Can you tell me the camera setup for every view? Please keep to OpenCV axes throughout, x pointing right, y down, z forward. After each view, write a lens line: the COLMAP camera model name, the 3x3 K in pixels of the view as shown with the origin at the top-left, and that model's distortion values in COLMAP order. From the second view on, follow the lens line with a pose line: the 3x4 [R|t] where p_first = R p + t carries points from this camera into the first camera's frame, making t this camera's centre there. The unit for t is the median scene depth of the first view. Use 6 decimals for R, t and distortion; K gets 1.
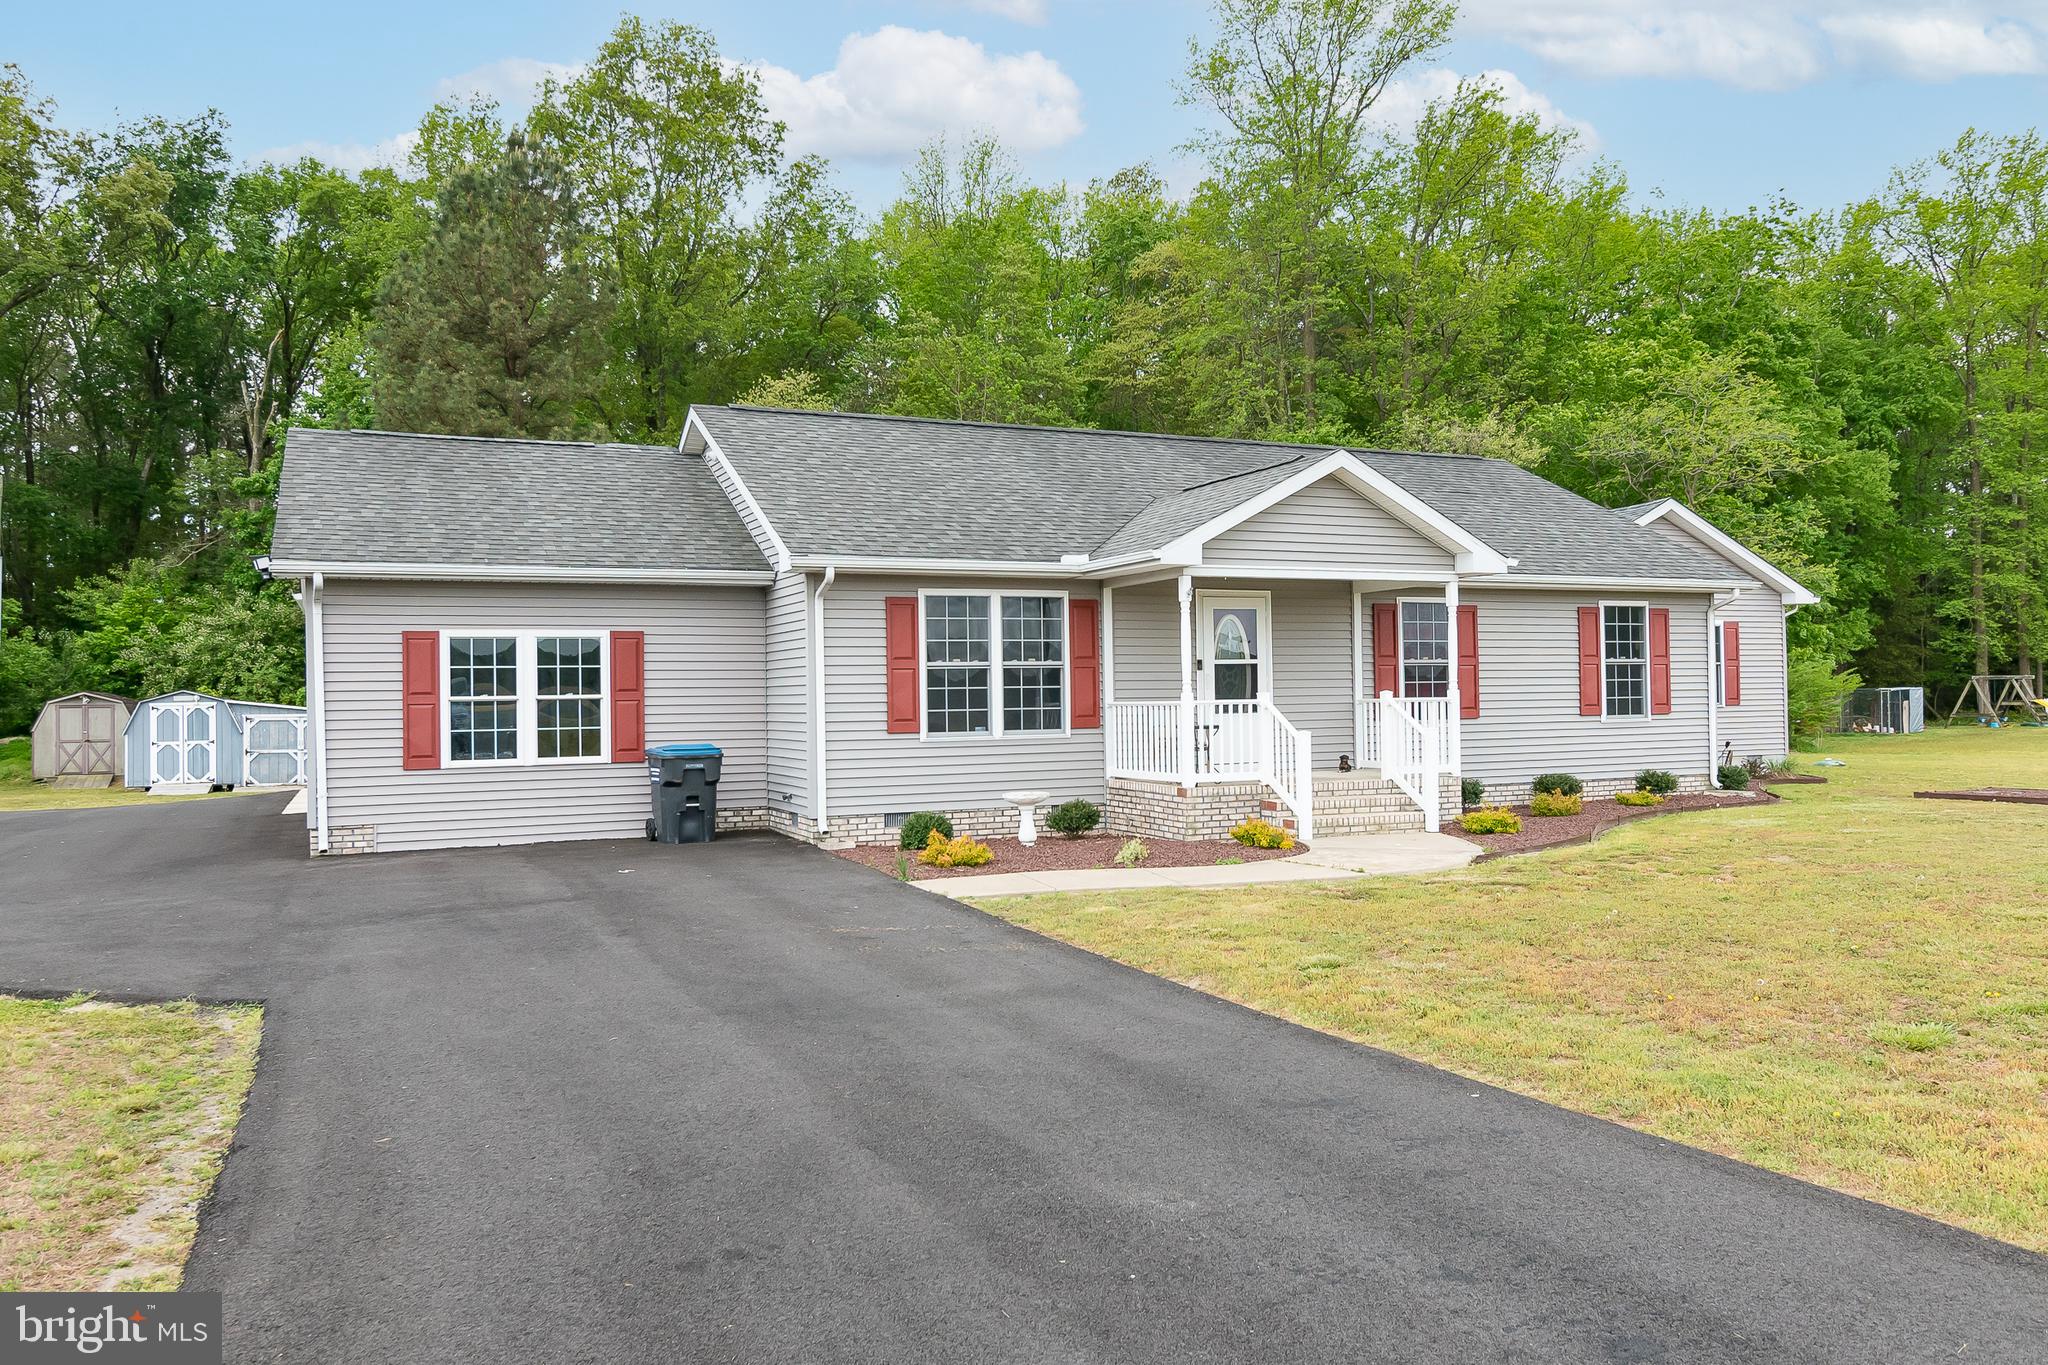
lens RADIAL K [[1451.7, 0, 1032.7], [0, 1451.7, 698.5], [0, 0, 1]] dist [-0.002798, 0.000347]
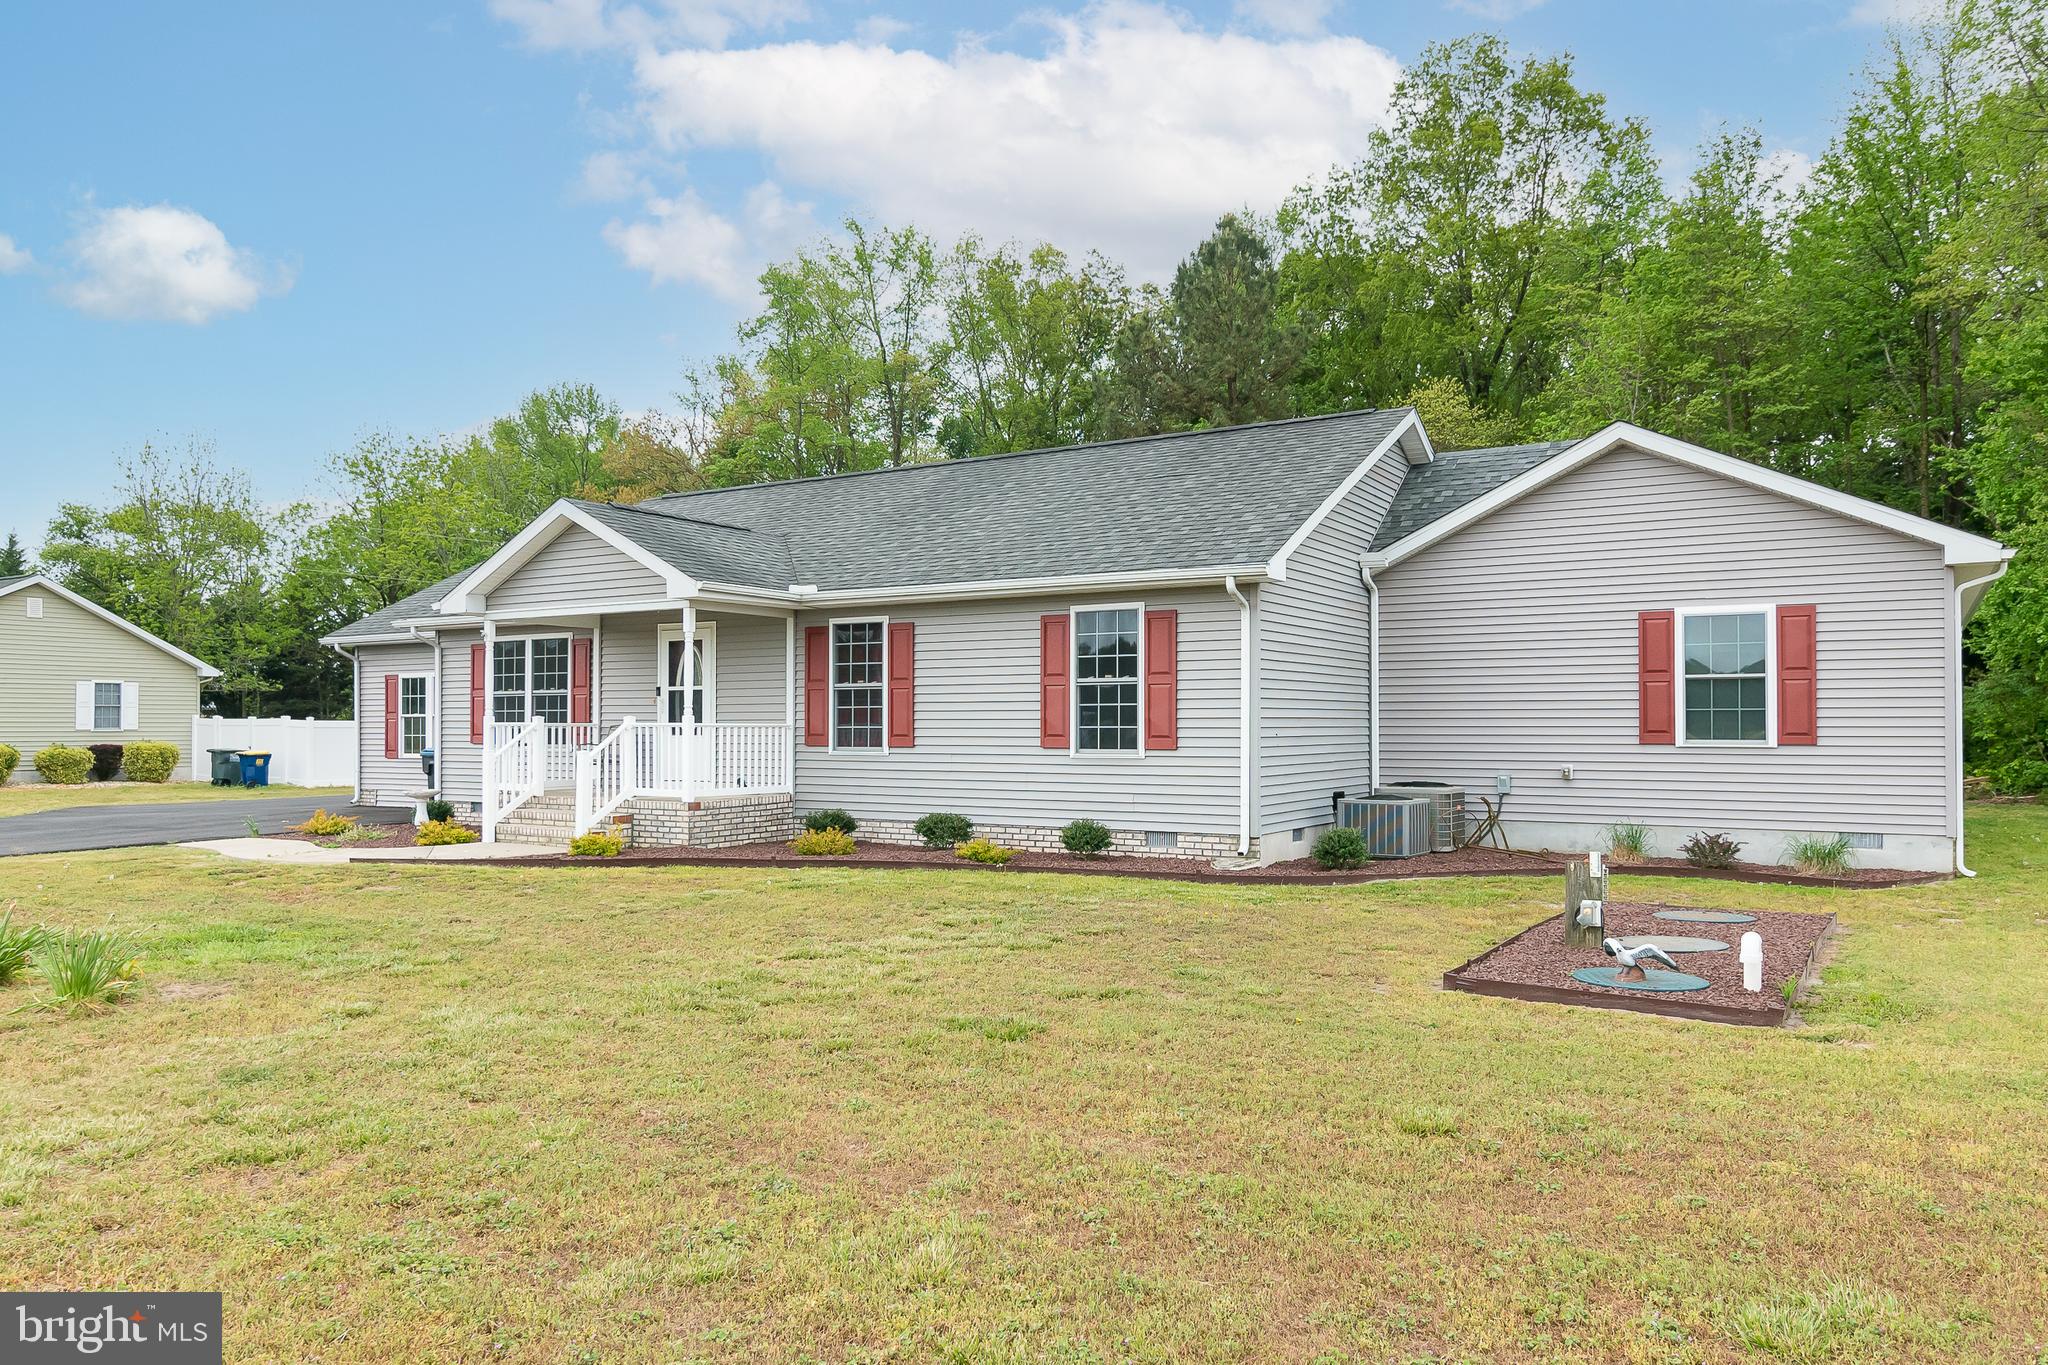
lens RADIAL K [[1451.7, 0, 1032.7], [0, 1451.7, 698.5], [0, 0, 1]] dist [-0.002798, 0.000347]
pose [[0.552242, -0.000816, -0.833683, 1.192044], [-0.007300, 0.999956, -0.005814, -0.012981], [0.833652, 0.009296, 0.552212, 0.610269]]
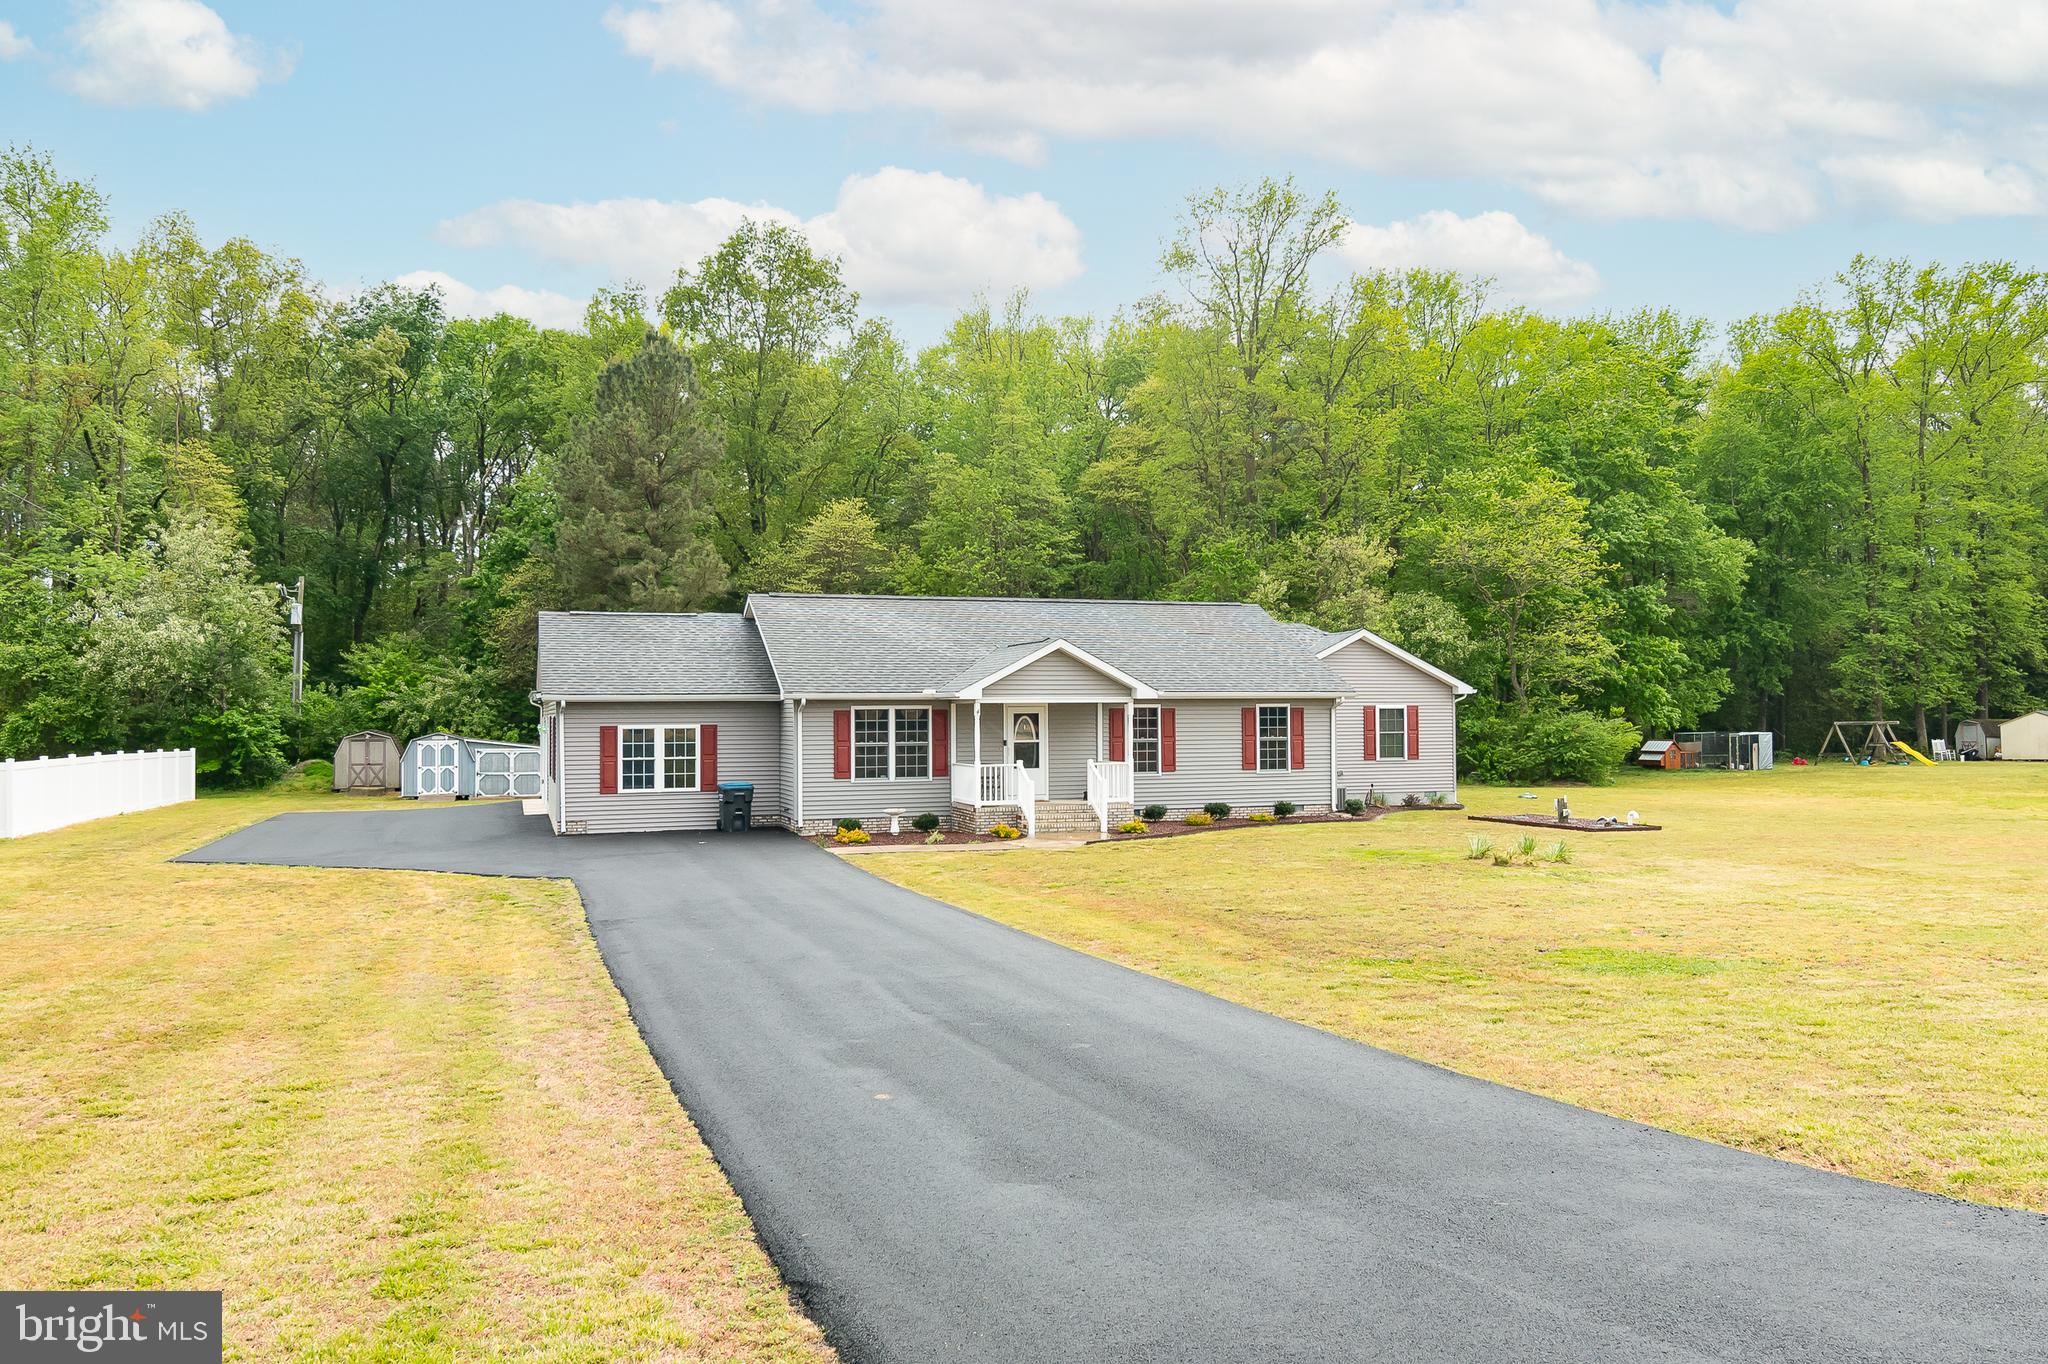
lens RADIAL K [[1451.7, 0, 1032.7], [0, 1451.7, 698.0], [0, 0, 1]] dist [-0.002798, 0.000347]
pose [[0.996601, 0.008355, -0.081958, 0.300554], [-0.009141, 0.999916, -0.009220, -0.063809], [0.081874, 0.009938, 0.996593, -0.874107]]
